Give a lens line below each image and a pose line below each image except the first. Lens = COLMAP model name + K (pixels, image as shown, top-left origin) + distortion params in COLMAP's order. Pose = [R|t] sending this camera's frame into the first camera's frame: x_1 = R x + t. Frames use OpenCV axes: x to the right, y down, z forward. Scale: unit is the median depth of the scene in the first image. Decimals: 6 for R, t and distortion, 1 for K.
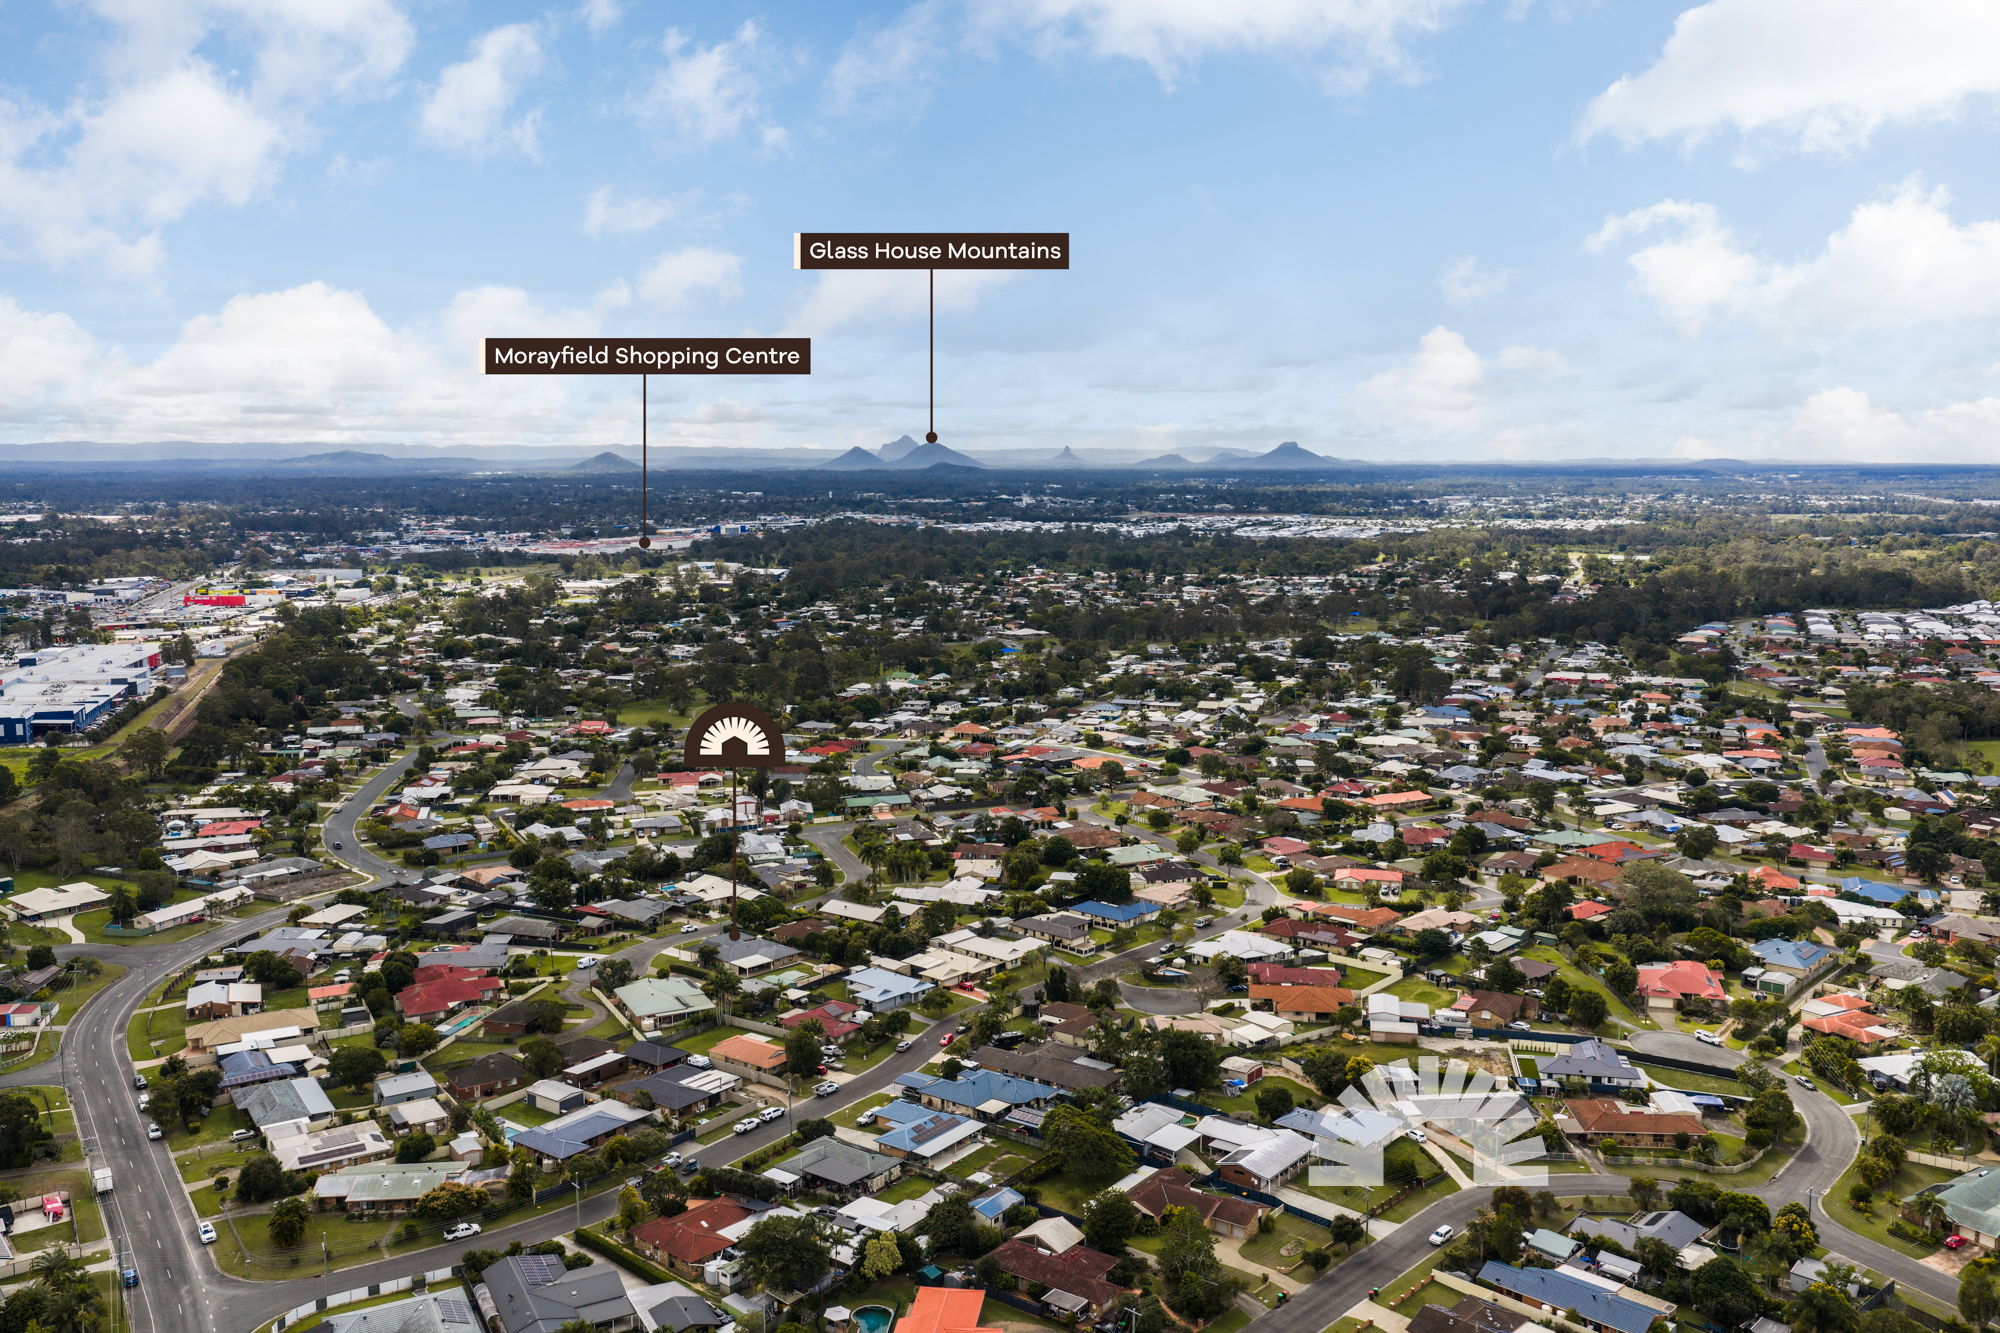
lens RADIAL K [[1644.9, 0, 1000.0], [0, 1644.9, 666.5], [0, 0, 1]] dist [-0.002589, -0.001615]
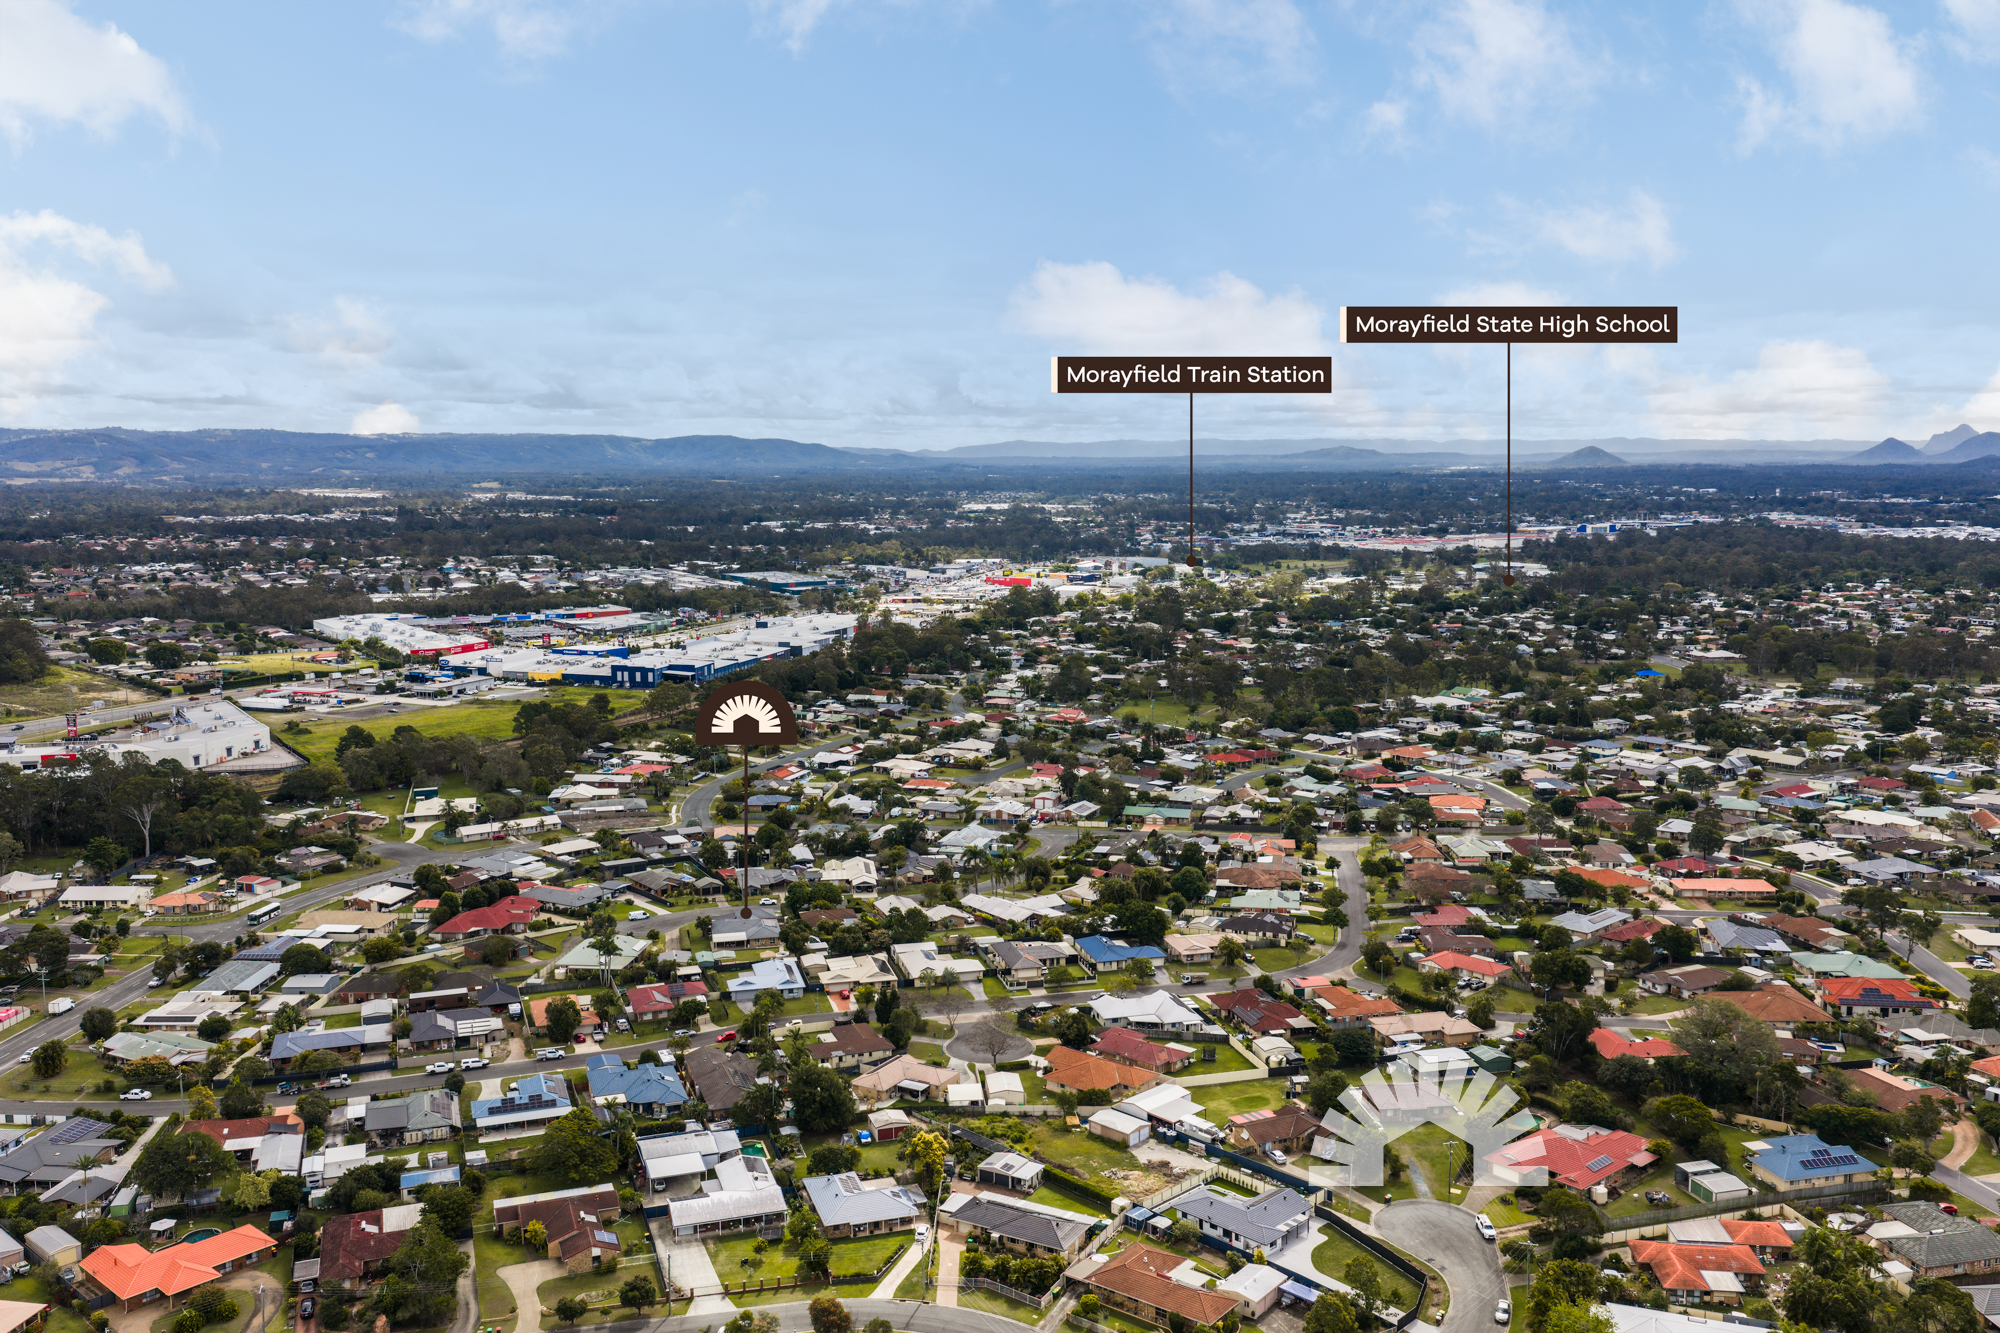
lens RADIAL K [[1546.0, 0, 1000.0], [0, 1546.0, 666.5], [0, 0, 1]] dist [-0.004276, -0.003603]
pose [[0.842842, 0.073046, -0.533180, 0.320023], [-0.067507, 0.997270, 0.029914, -0.027858], [0.533910, 0.010780, 0.845473, 0.121800]]
